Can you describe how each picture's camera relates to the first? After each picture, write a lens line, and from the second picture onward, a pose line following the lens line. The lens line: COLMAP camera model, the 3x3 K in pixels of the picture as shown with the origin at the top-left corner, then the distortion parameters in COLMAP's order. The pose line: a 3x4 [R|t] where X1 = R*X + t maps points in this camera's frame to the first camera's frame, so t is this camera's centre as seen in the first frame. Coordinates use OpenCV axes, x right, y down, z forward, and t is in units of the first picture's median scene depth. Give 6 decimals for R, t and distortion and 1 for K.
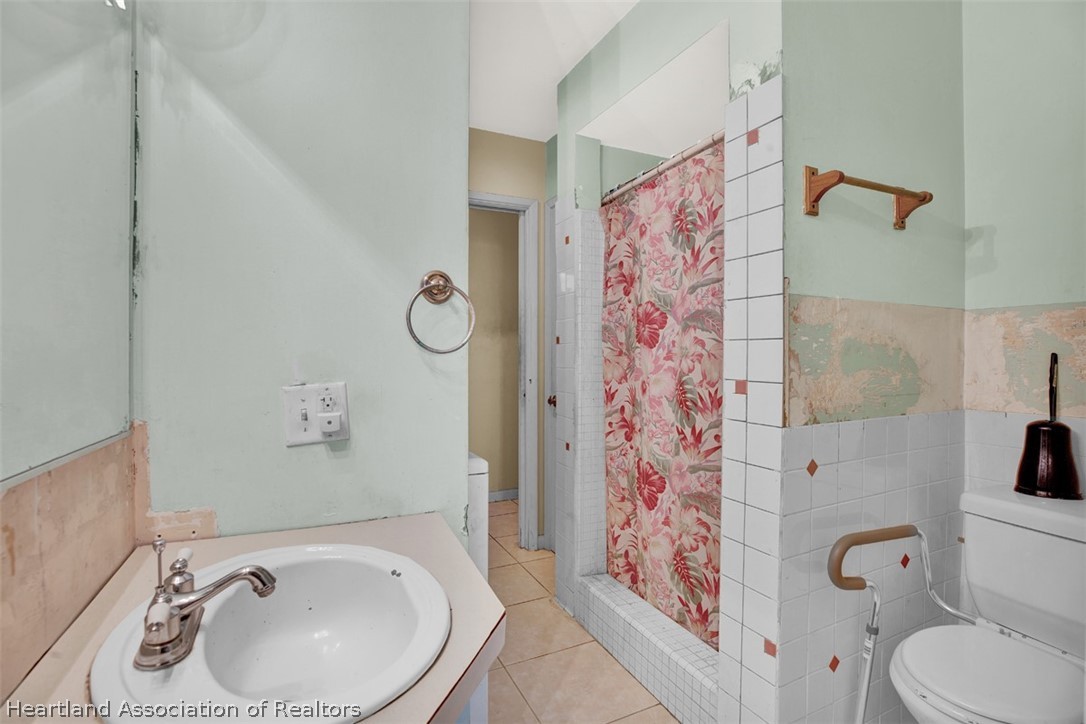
lens RADIAL K [[502.9, 0, 542.9], [0, 502.9, 358.6], [0, 0, 1]] dist [-0.005797, 0.002429]
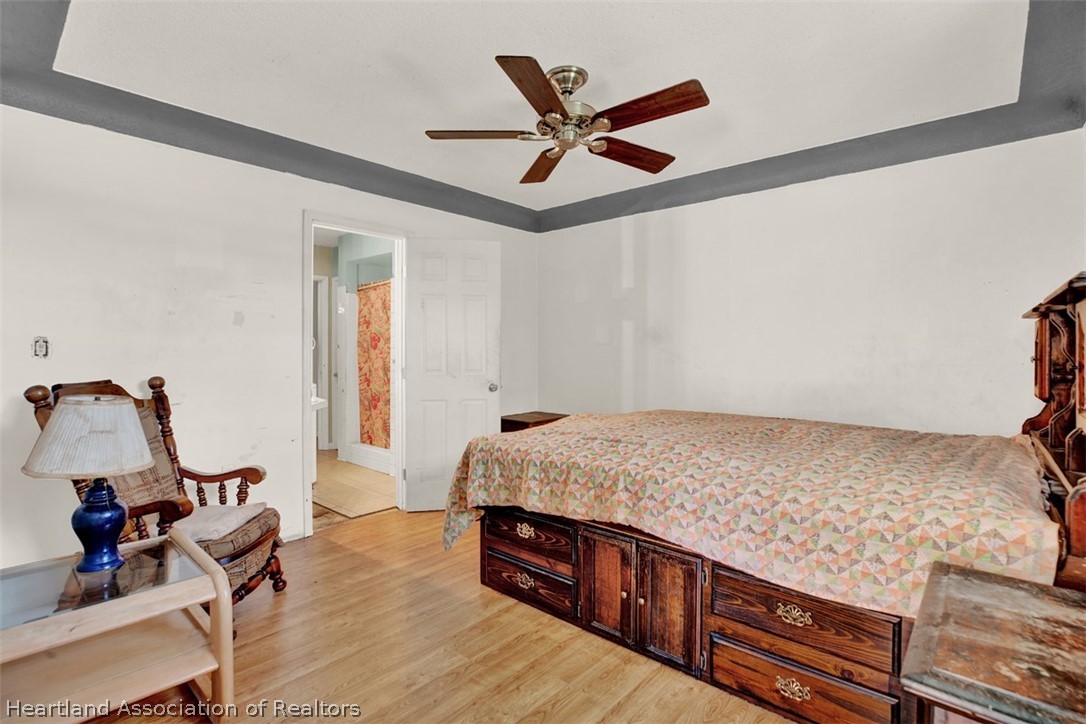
lens RADIAL K [[510.8, 0, 539.0], [0, 510.8, 360.7], [0, 0, 1]] dist [-0.002526, -0.000052]
pose [[0.923081, -0.004334, 0.384582, -0.024625], [0.002517, 0.999983, 0.005227, 0.022738], [-0.384598, -0.003857, 0.923076, -1.694162]]
